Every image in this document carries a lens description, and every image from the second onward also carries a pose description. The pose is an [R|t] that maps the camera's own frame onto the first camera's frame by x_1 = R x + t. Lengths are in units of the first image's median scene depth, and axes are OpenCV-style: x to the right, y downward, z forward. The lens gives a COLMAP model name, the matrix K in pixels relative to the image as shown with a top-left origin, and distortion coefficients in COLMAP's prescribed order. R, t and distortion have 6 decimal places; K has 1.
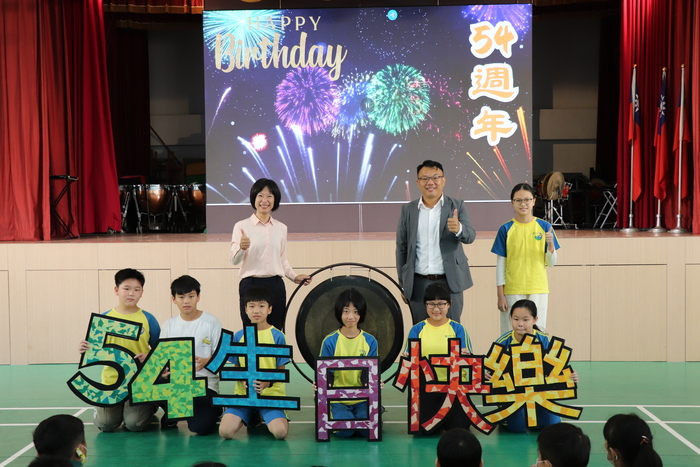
lens RADIAL K [[857.2, 0, 350.0], [0, 857.2, 233.5], [0, 0, 1]] dist [0.035742, 0.053366]
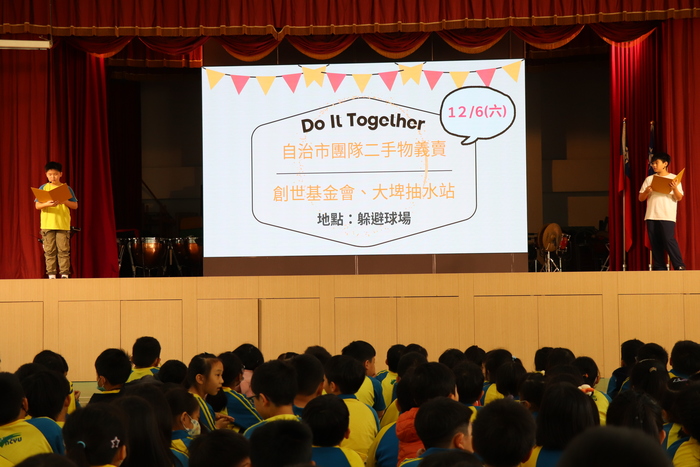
lens RADIAL K [[1156.0, 0, 350.0], [0, 1156.0, 233.5], [0, 0, 1]] dist [0.166244, 0.028497]
pose [[0.999790, -0.001644, -0.020429, 0.030664], [0.000075, 0.997067, -0.076536, 0.041732], [0.020495, 0.076518, 0.996858, -0.336986]]
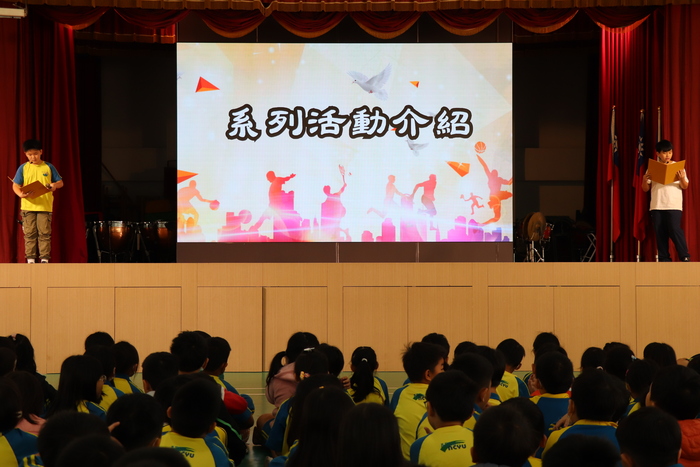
lens RADIAL K [[1161.2, 0, 354.0], [0, 1161.2, 232.7], [0, 0, 1]] dist [0.185549, -0.021657]
pose [[0.998454, 0.011709, 0.054328, -0.038598], [-0.008041, 0.997704, -0.067244, 0.040808], [-0.054991, 0.066703, 0.996256, -0.297931]]
